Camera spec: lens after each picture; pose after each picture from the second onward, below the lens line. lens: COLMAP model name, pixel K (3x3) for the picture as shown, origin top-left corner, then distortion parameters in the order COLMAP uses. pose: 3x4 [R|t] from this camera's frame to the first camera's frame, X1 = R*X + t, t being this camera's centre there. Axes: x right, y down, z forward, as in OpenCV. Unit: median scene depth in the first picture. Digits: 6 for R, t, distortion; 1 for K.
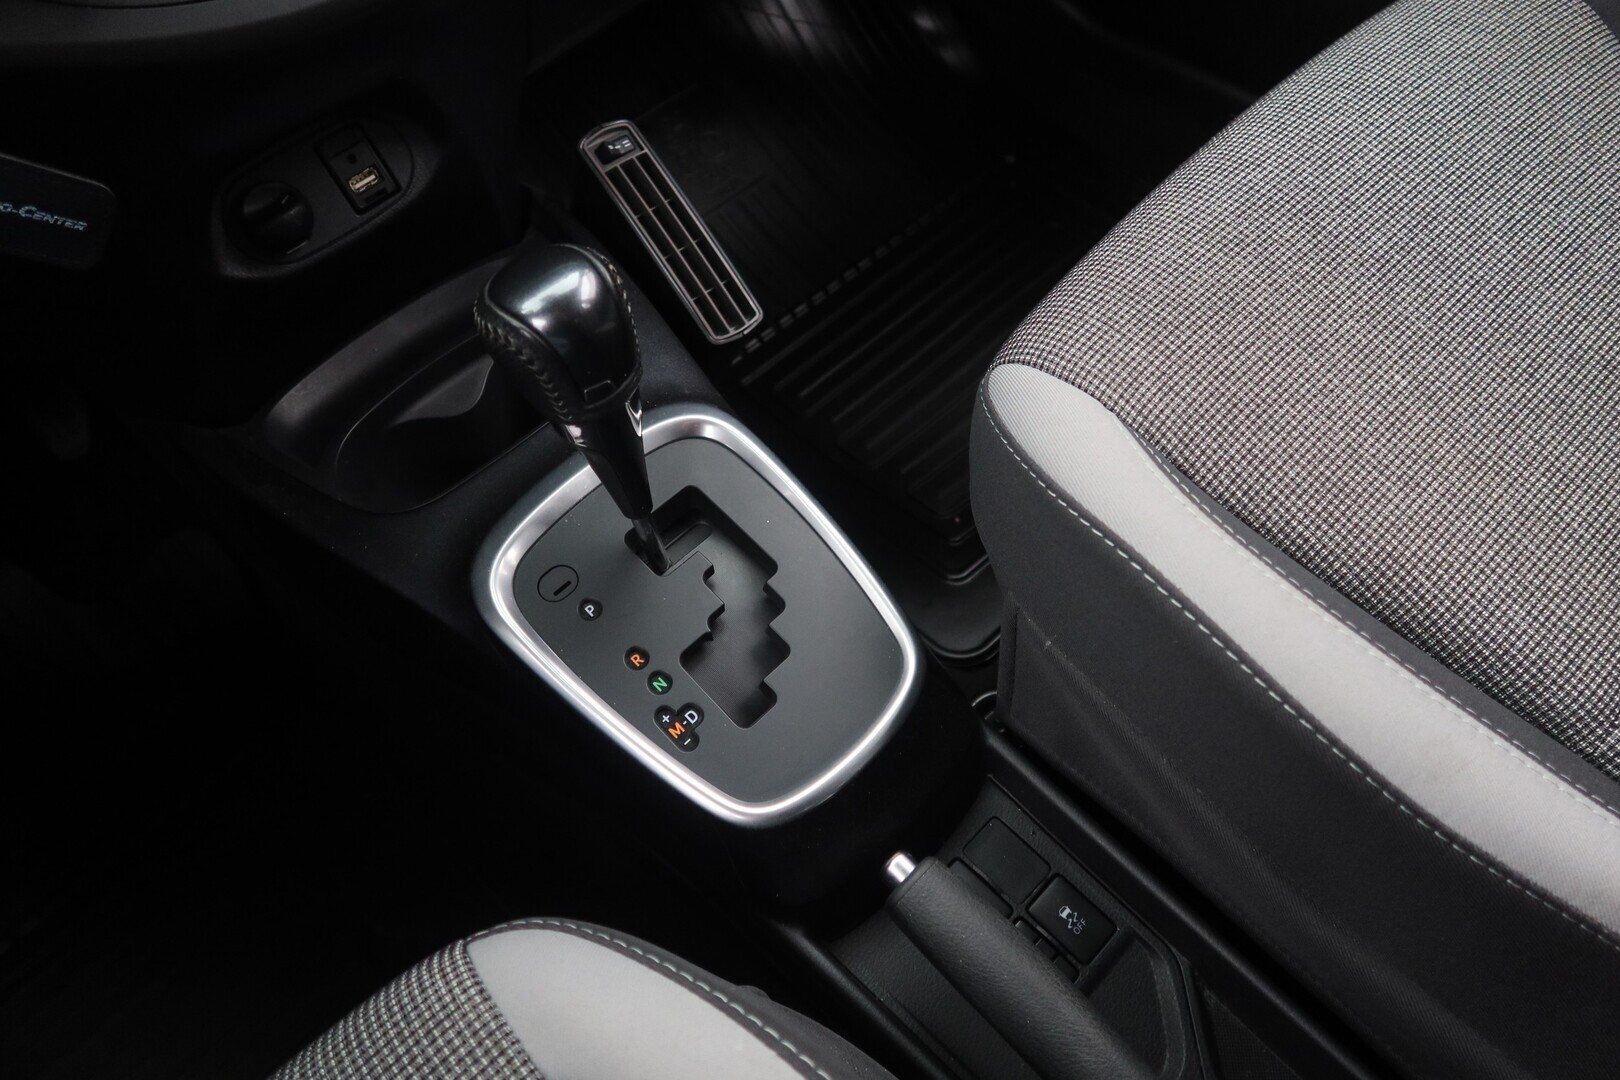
lens RADIAL K [[1100.8, 0, 814.7], [0, 1100.8, 527.2], [0, 0, 1]] dist [-0.027203, 0.002312]
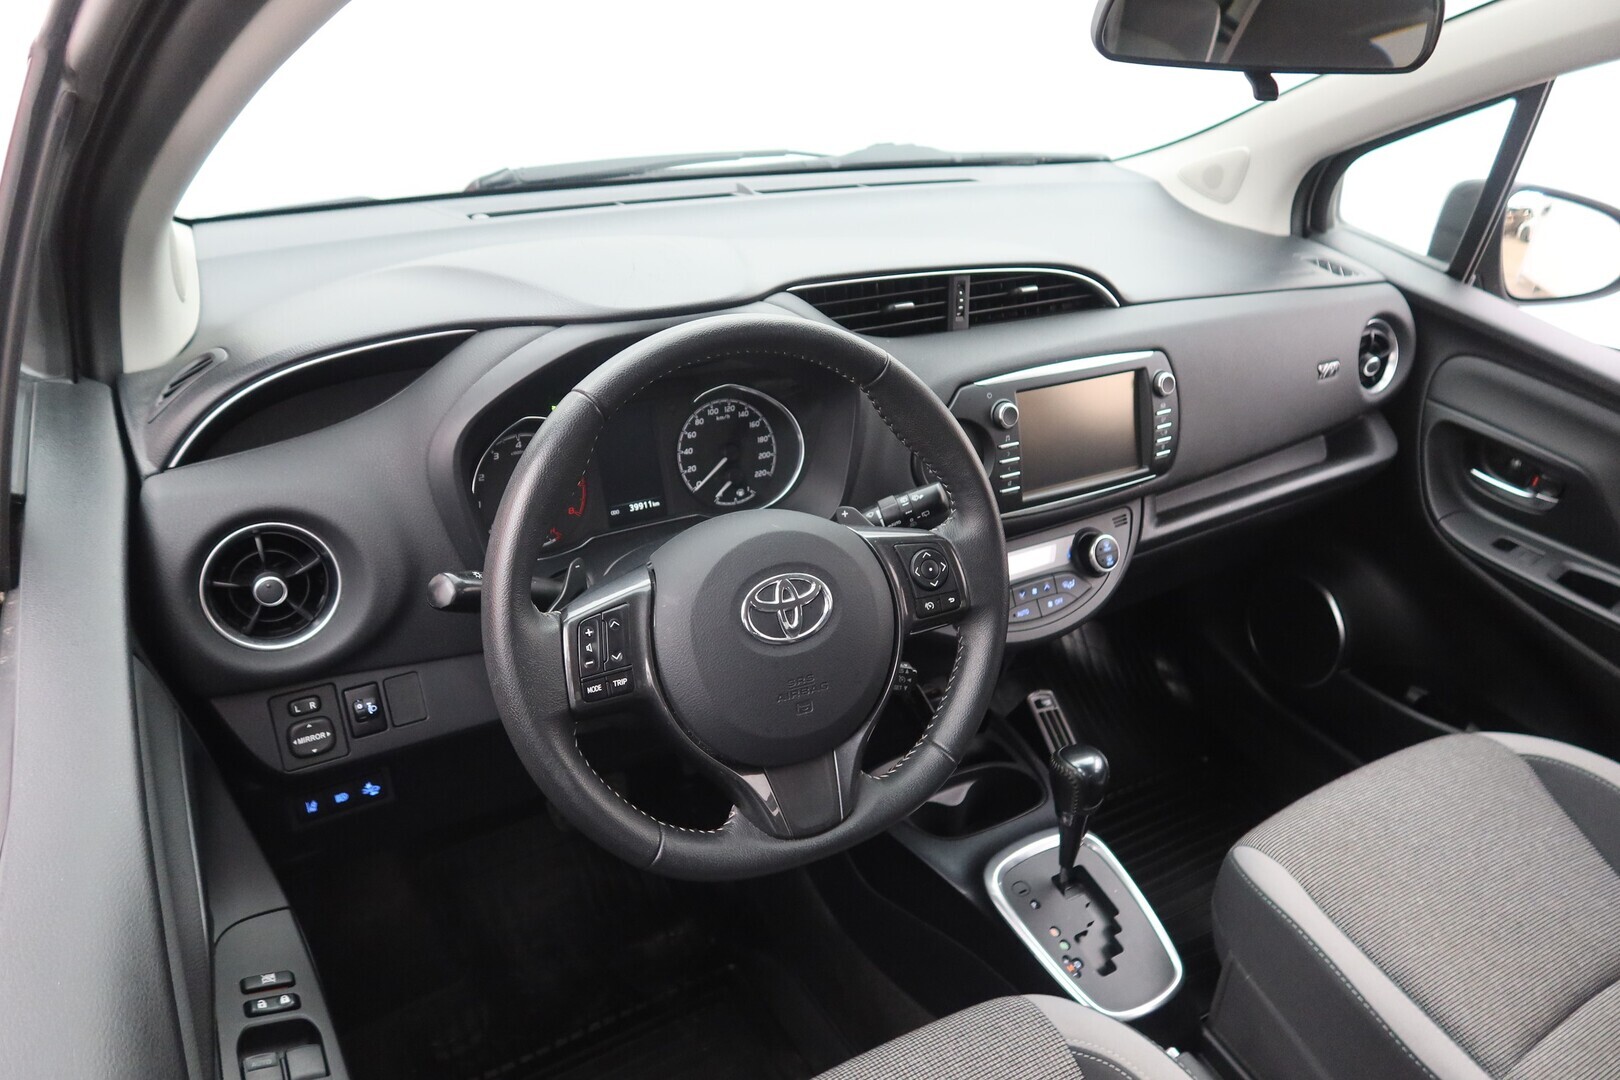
lens RADIAL K [[1100.8, 0, 814.7], [0, 1100.8, 527.2], [0, 0, 1]] dist [-0.027203, 0.002312]
pose [[0.959097, 0.249096, -0.134479, -0.515744], [-0.282983, 0.855996, -0.432657, 0.497216], [0.007340, 0.453015, 0.891472, -1.275409]]
